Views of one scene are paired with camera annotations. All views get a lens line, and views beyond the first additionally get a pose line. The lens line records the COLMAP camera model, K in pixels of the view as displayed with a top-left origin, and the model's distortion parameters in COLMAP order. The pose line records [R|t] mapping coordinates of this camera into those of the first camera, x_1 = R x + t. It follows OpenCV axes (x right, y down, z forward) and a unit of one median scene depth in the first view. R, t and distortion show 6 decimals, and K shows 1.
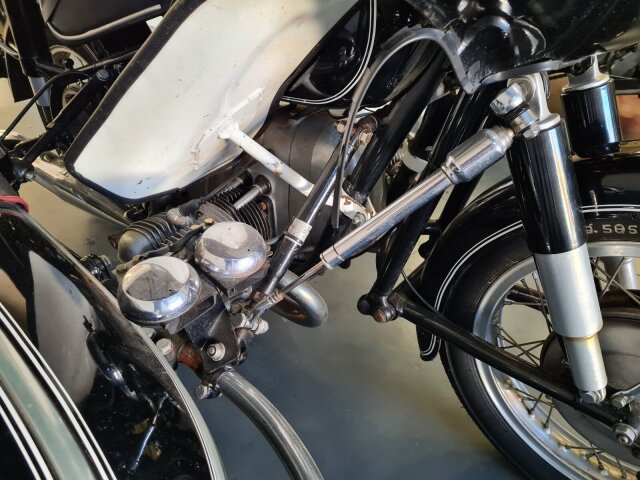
lens RADIAL K [[480.4, 0, 320.0], [0, 480.4, 240.0], [0, 0, 1]] dist [0.034187, -0.006676]
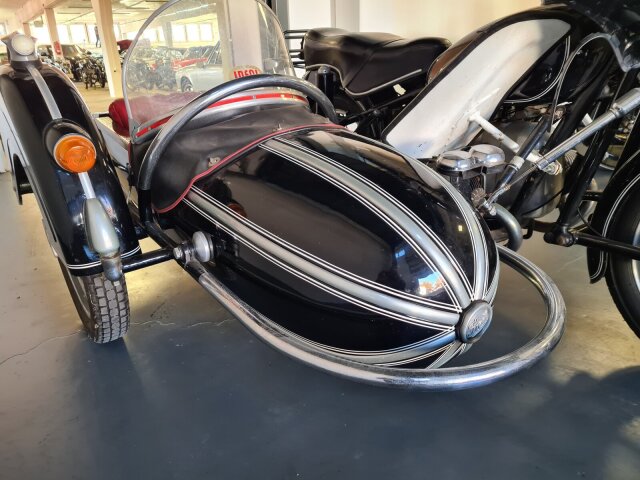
lens RADIAL K [[480.4, 0, 320.0], [0, 480.4, 240.0], [0, 0, 1]] dist [0.034187, -0.006676]
pose [[0.959091, 0.053487, -0.277999, -0.211527], [-0.115306, 0.970650, -0.211050, 0.667826], [0.258551, 0.234471, 0.937110, -0.737185]]
